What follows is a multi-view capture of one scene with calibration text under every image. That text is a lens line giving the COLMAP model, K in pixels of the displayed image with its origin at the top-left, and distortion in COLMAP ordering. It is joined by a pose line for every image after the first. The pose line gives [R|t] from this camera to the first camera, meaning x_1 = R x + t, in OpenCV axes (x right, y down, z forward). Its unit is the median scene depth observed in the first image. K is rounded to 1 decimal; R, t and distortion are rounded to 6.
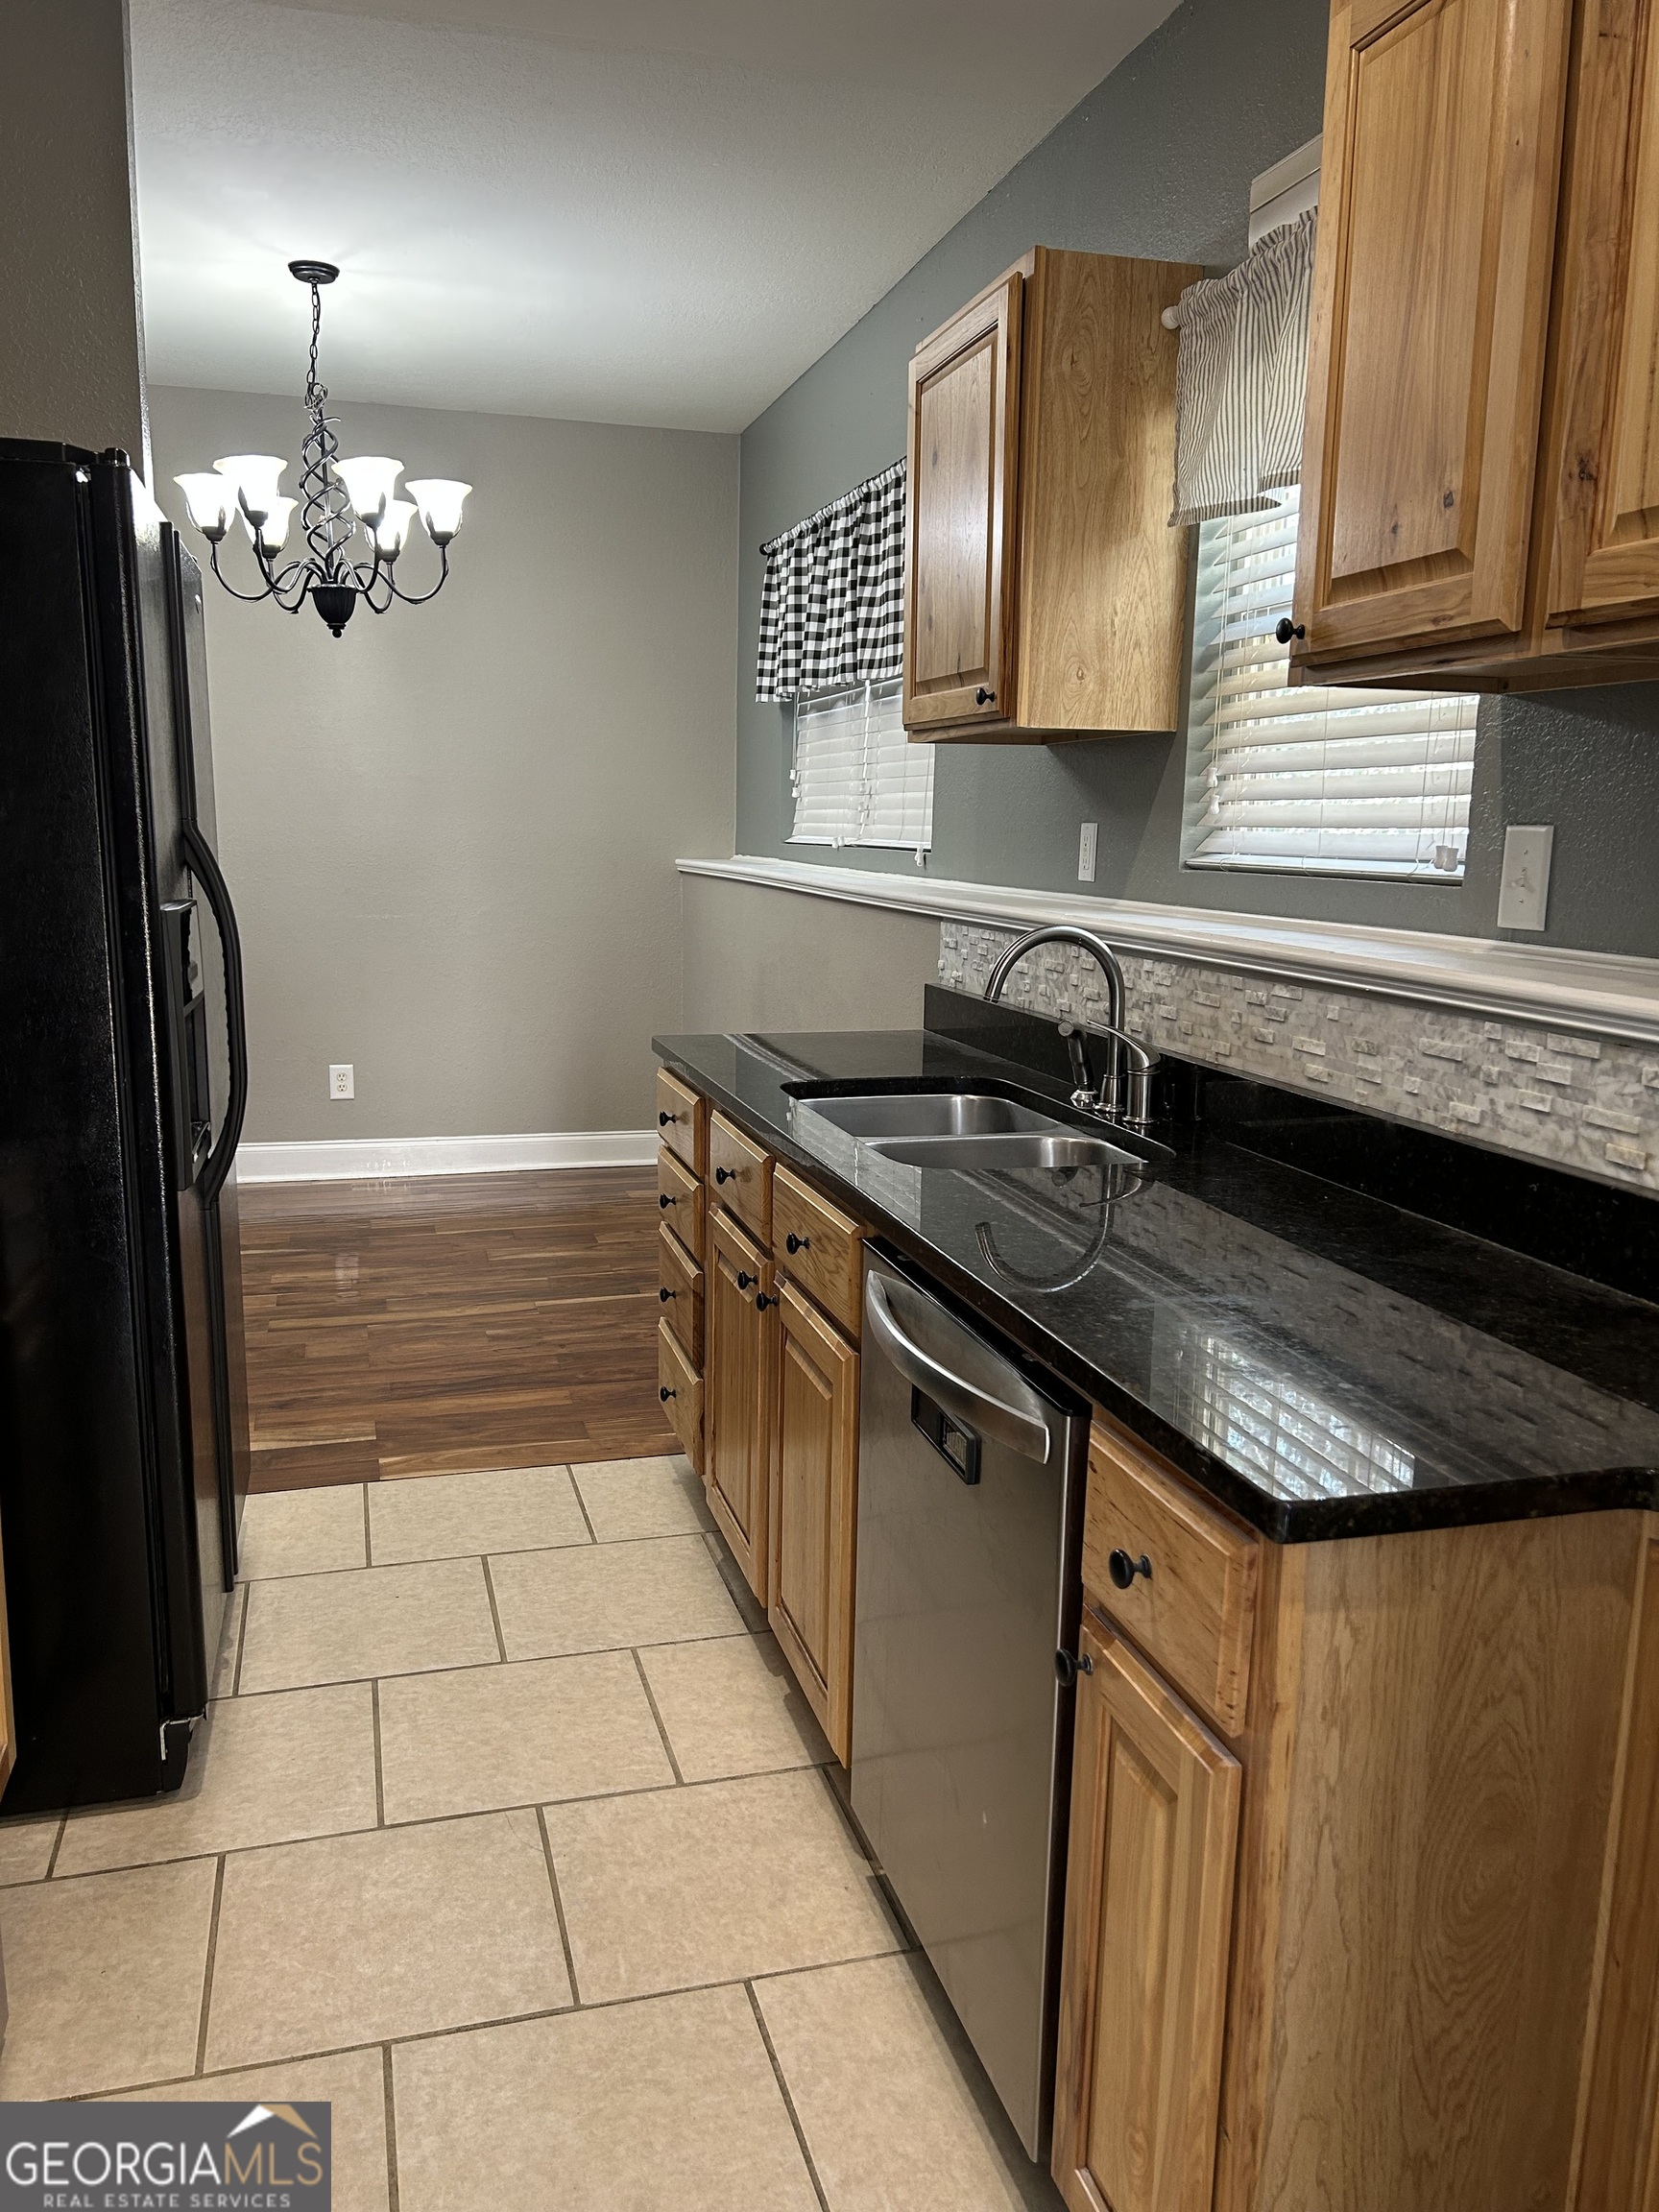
lens RADIAL K [[1652.8, 0, 834.2], [0, 1652.8, 1096.2], [0, 0, 1]] dist [0.023857, -0.033928]
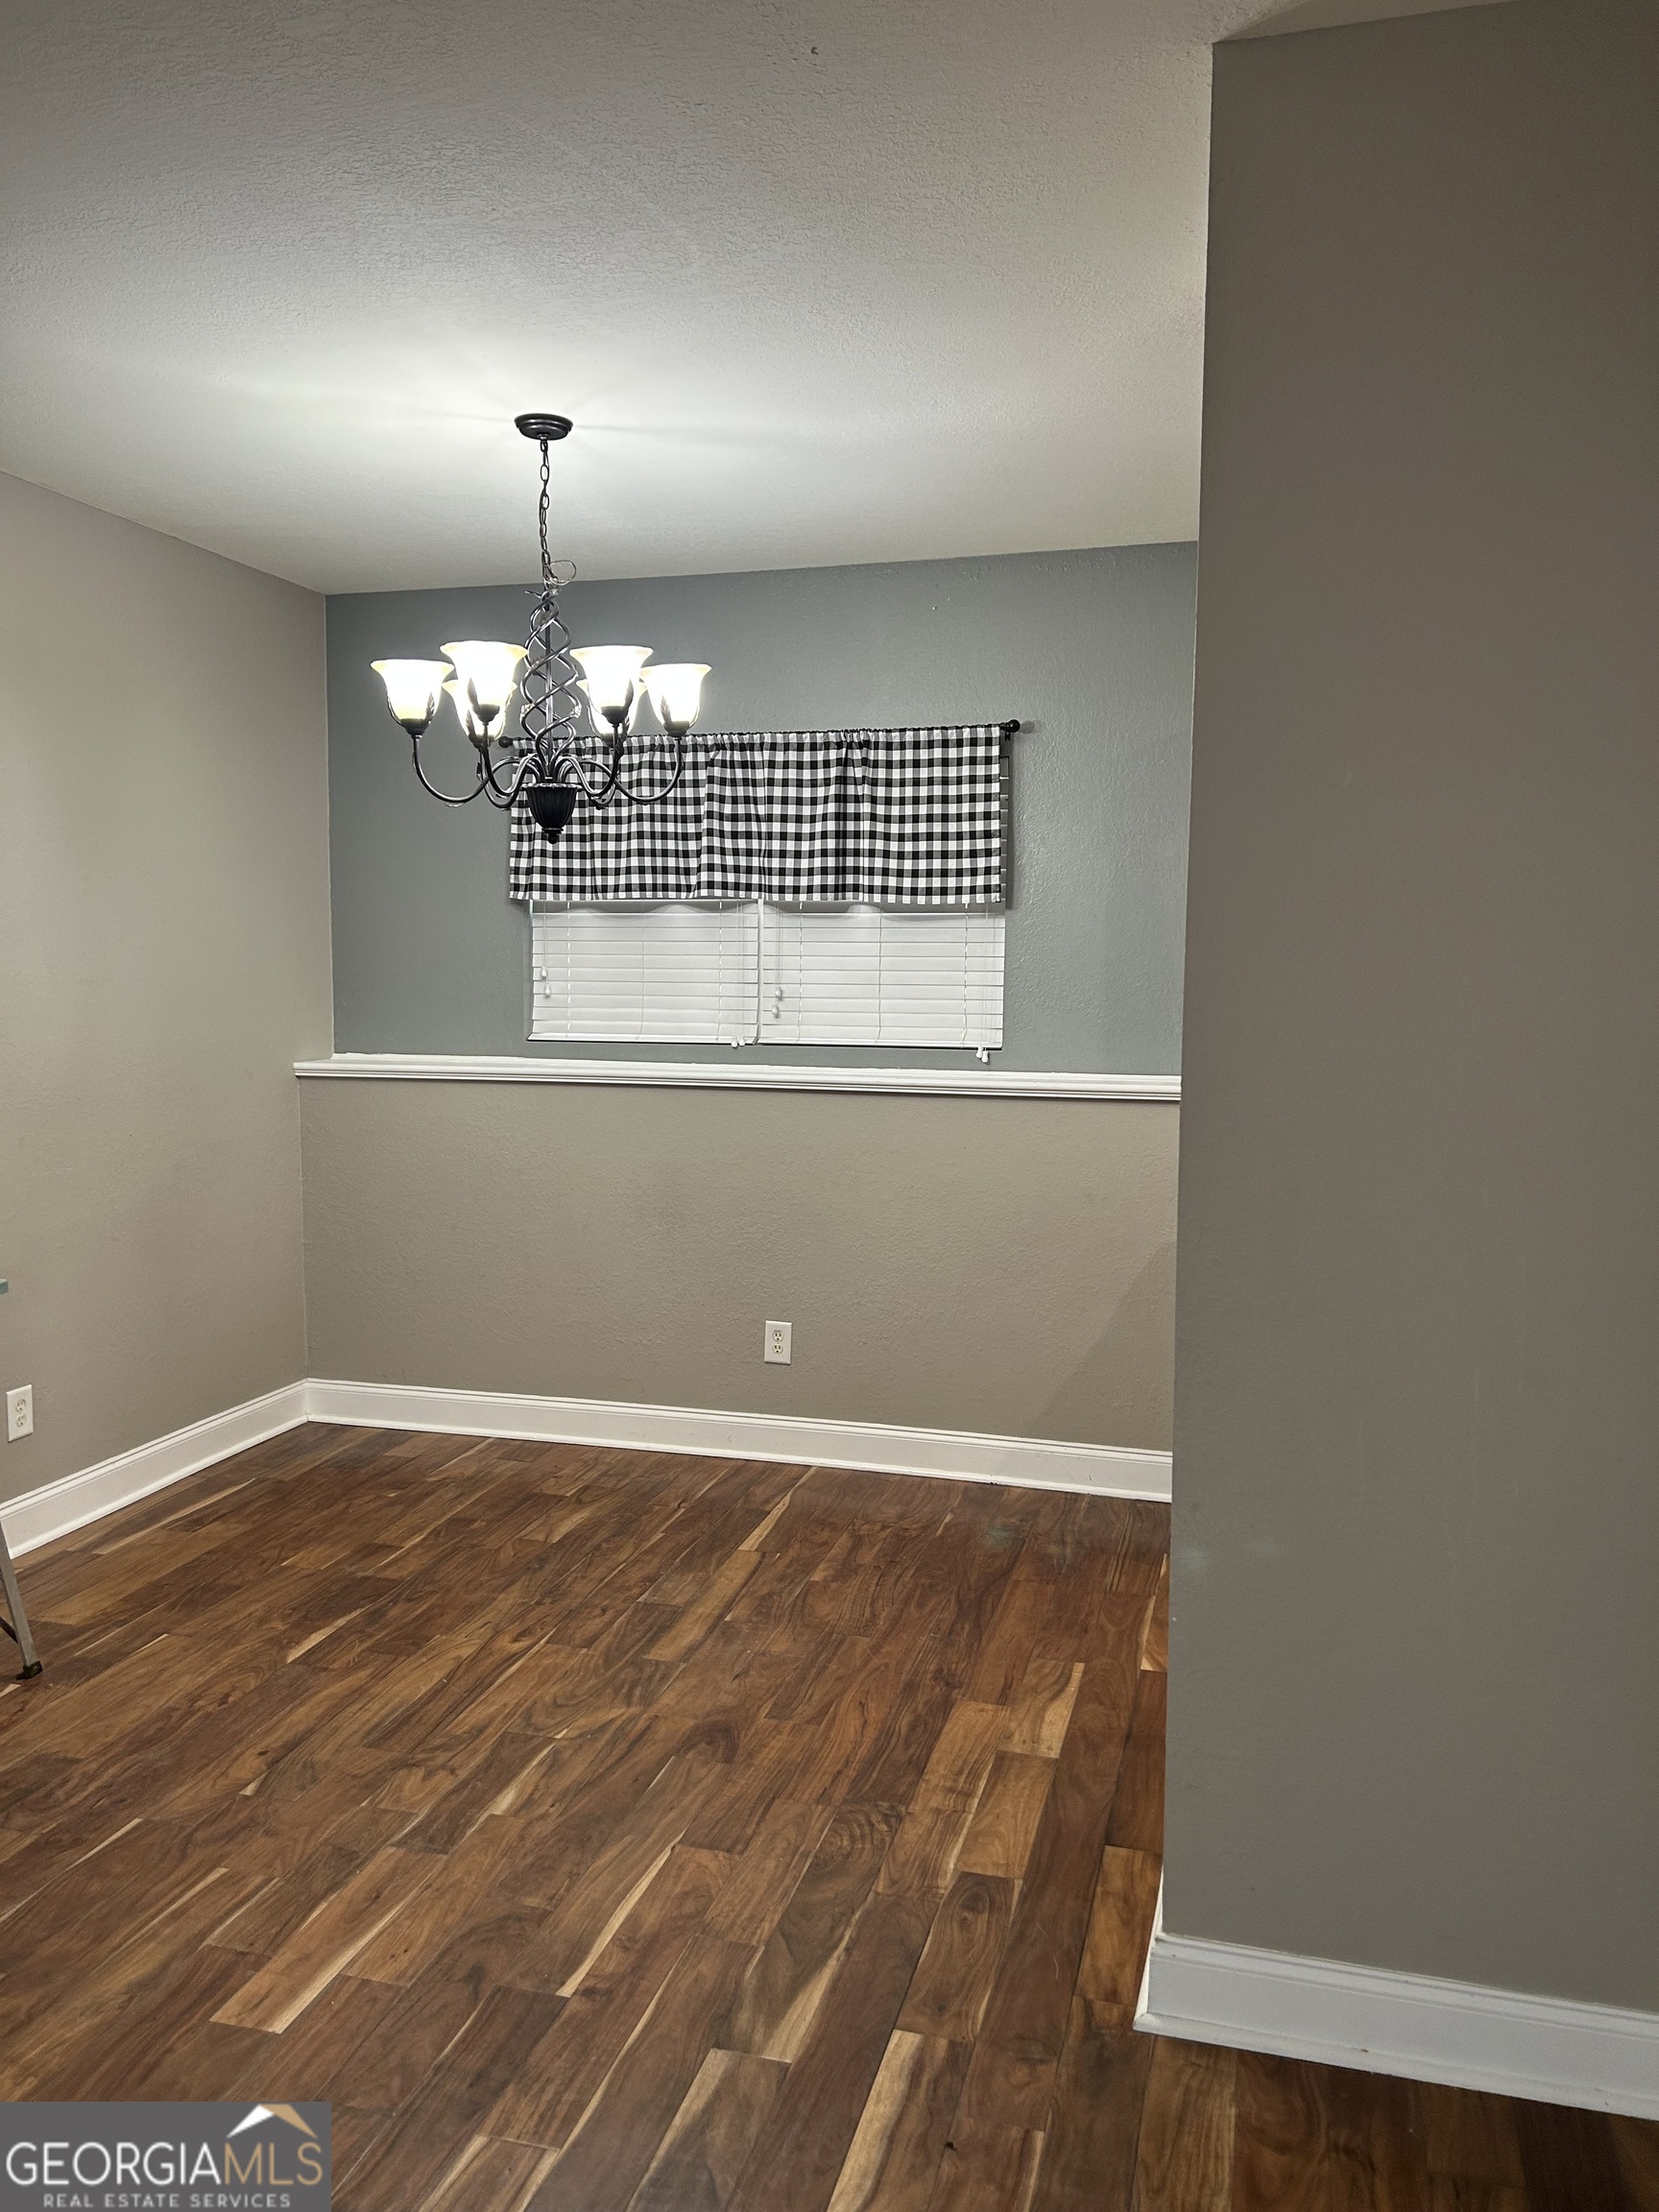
lens RADIAL K [[1652.8, 0, 835.4], [0, 1652.8, 1090.5], [0, 0, 1]] dist [0.023857, -0.033928]
pose [[0.535402, -0.087651, 0.840037, -1.090071], [0.143303, 0.989607, 0.011922, -0.162064], [-0.832351, 0.113996, 0.542399, 0.492764]]
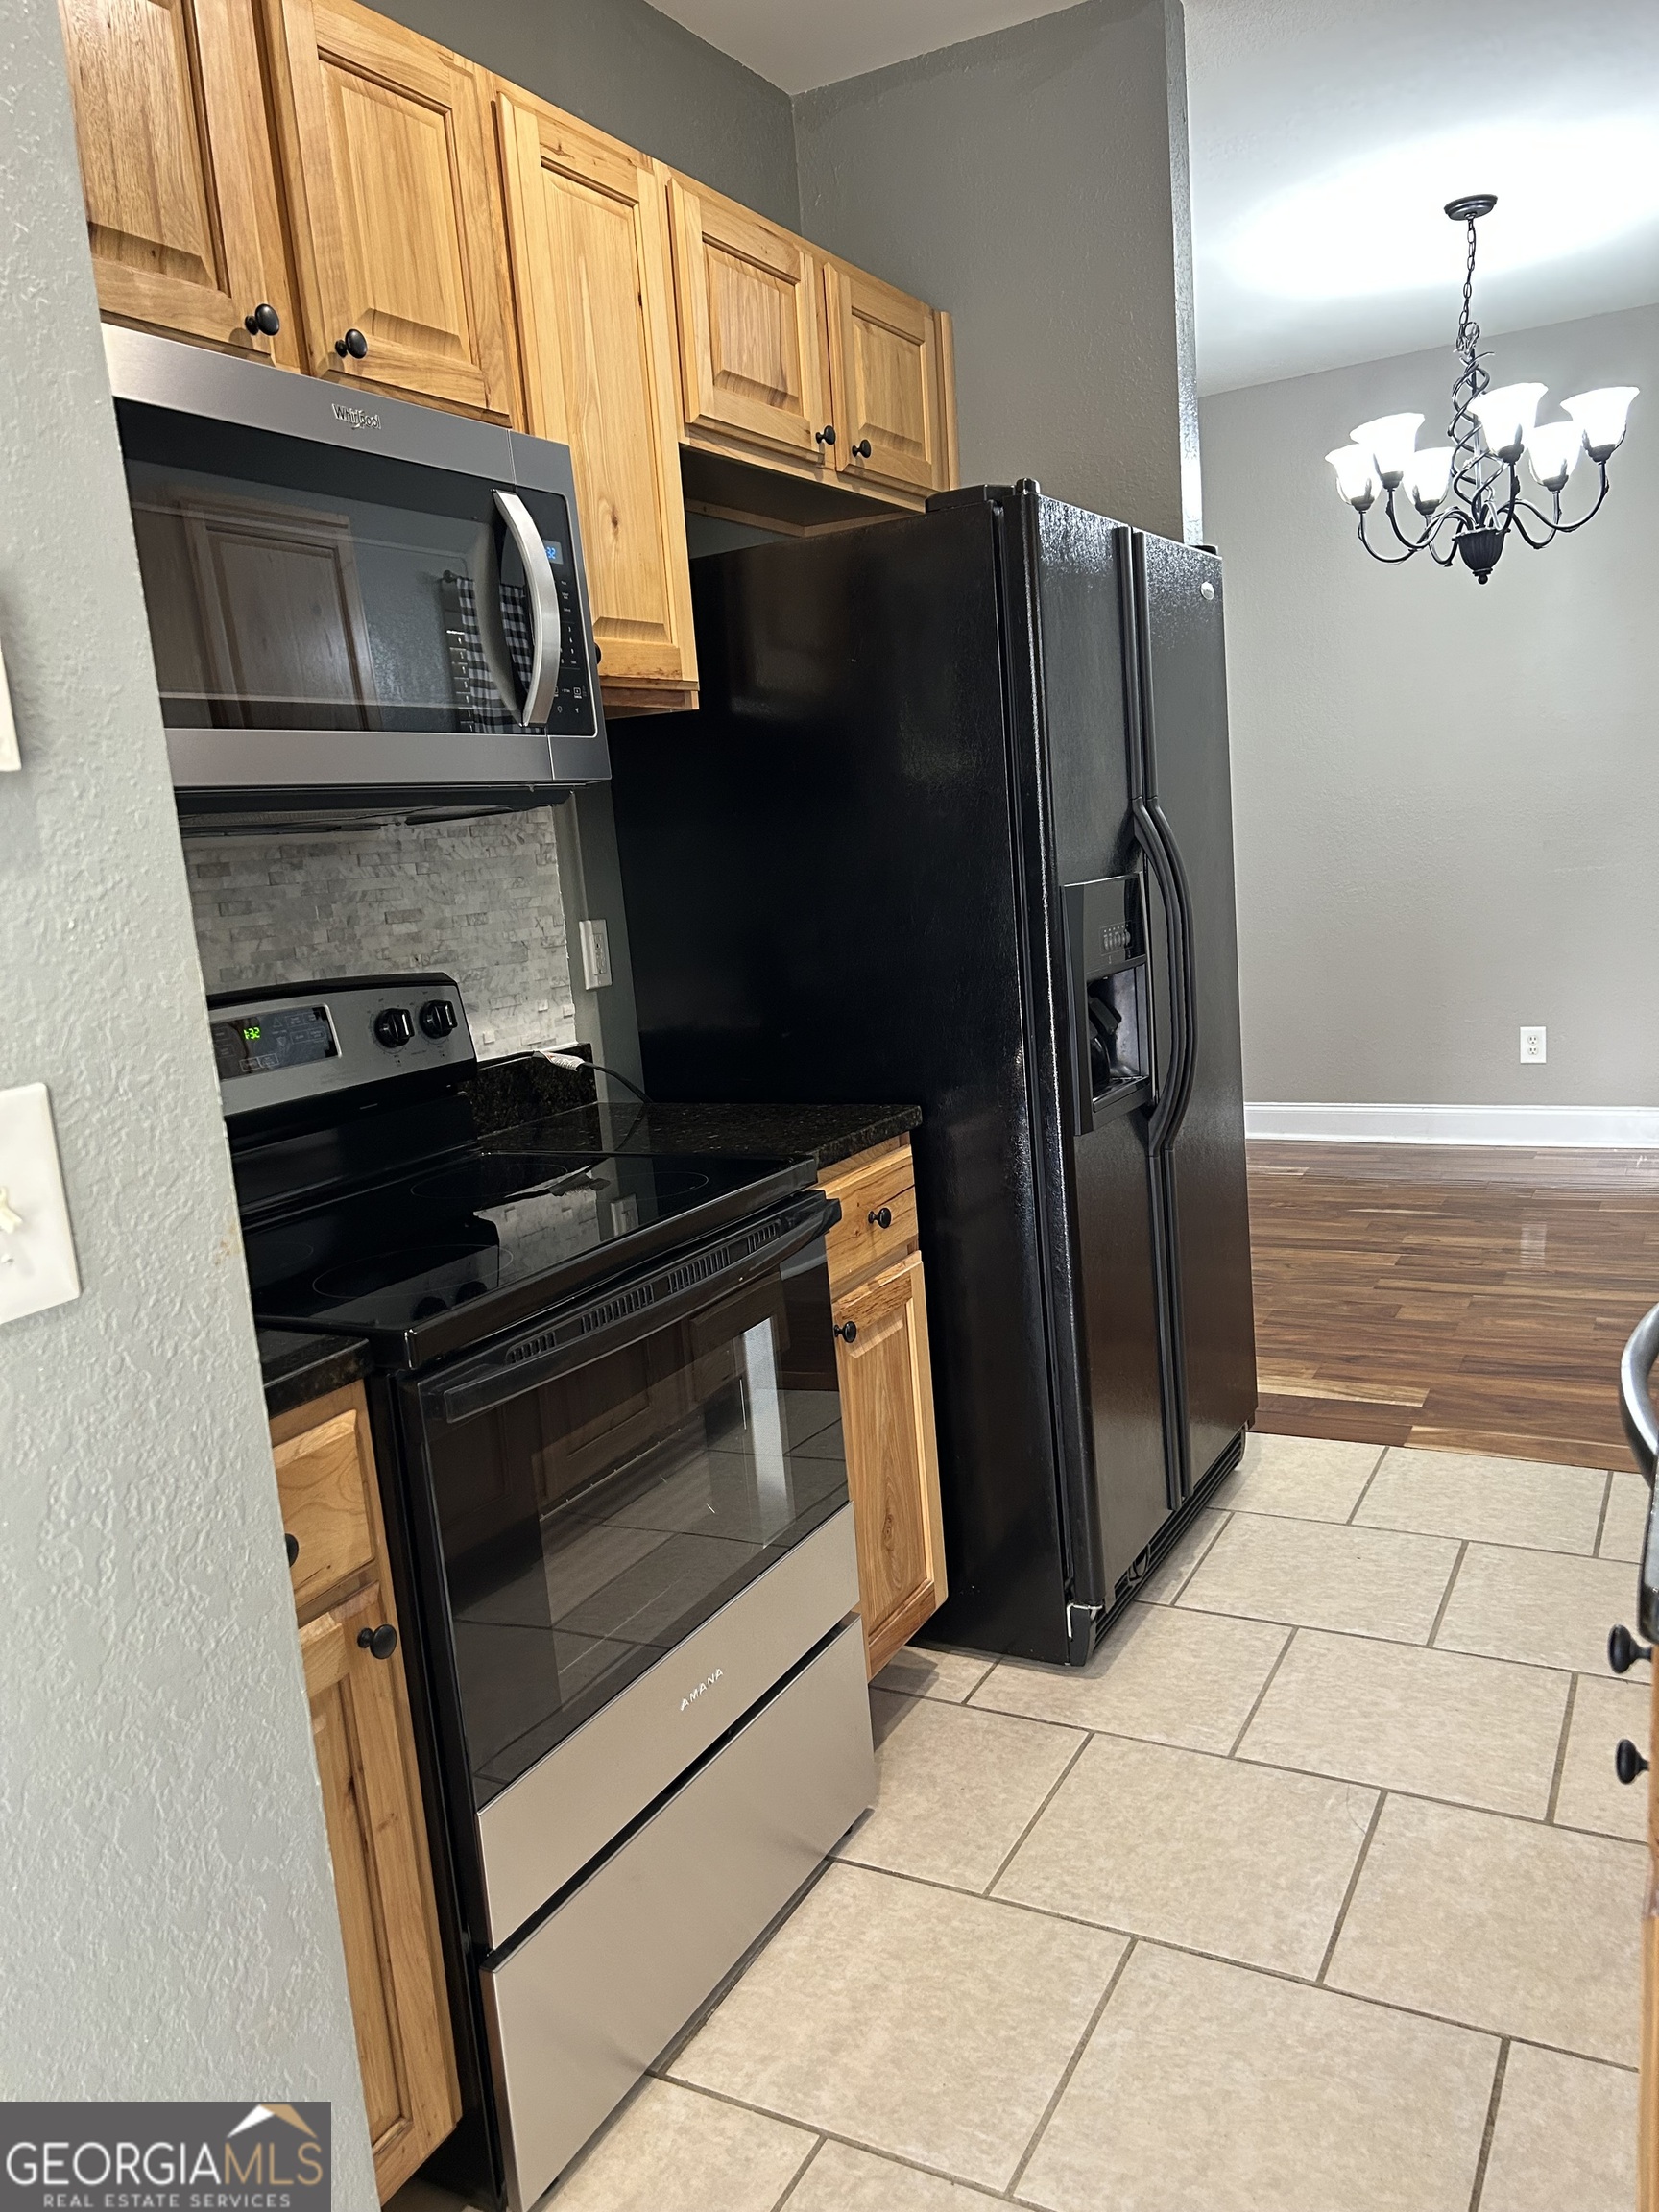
lens RADIAL K [[1652.8, 0, 830.4], [0, 1652.8, 1116.4], [0, 0, 1]] dist [0.023857, -0.033928]
pose [[0.704534, 0.049225, -0.707961, 0.154089], [-0.024086, 0.998675, 0.045469, -0.002077], [0.709261, -0.014983, 0.704787, 0.052134]]
